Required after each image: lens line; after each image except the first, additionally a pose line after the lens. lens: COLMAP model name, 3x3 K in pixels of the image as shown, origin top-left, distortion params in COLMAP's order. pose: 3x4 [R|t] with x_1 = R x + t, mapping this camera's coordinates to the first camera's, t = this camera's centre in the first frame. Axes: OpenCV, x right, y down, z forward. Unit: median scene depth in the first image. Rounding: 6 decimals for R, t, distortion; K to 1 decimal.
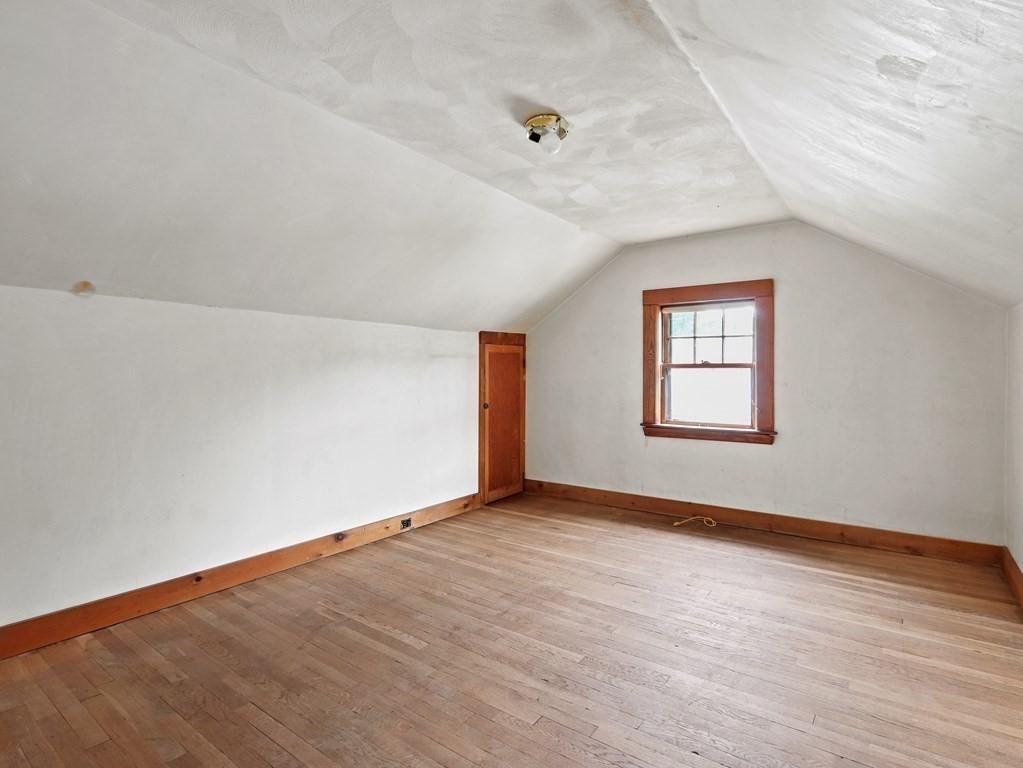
lens RADIAL K [[537.1, 0, 507.3], [0, 537.1, 384.6], [0, 0, 1]] dist [0.005582, 0.000803]
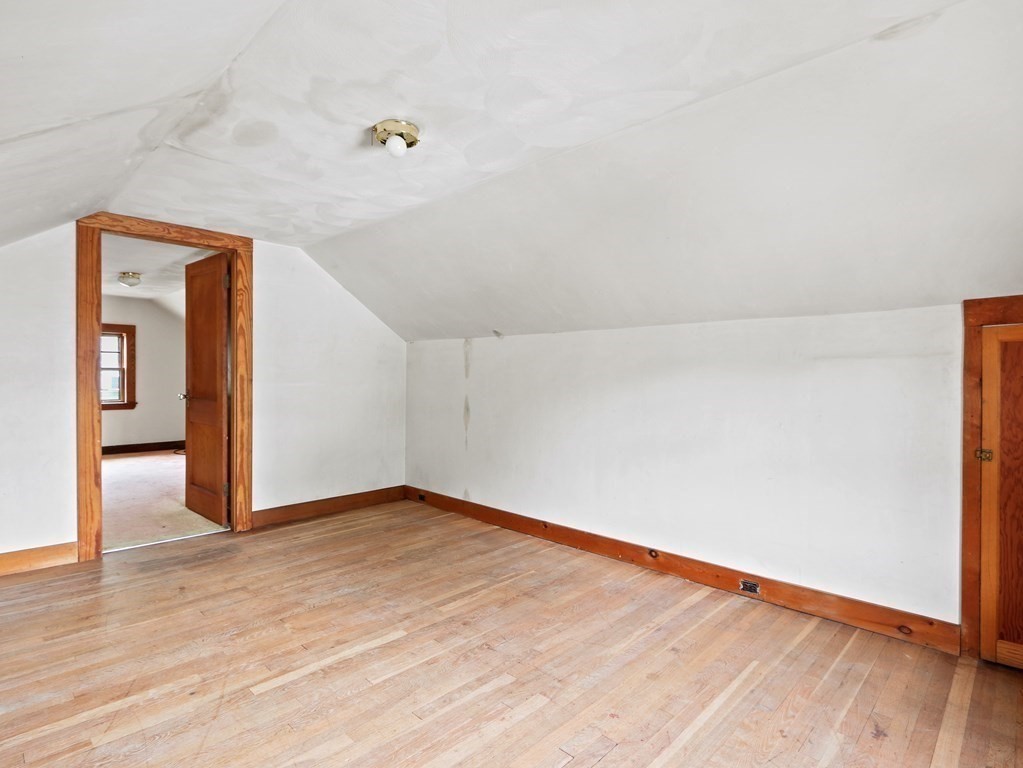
lens RADIAL K [[537.1, 0, 507.3], [0, 537.1, 384.6], [0, 0, 1]] dist [0.005582, 0.000803]
pose [[-0.144383, 0.001369, -0.989521, 0.683276], [-0.034946, 0.999368, 0.006482, -0.014201], [0.988905, 0.035516, -0.144244, 0.892741]]
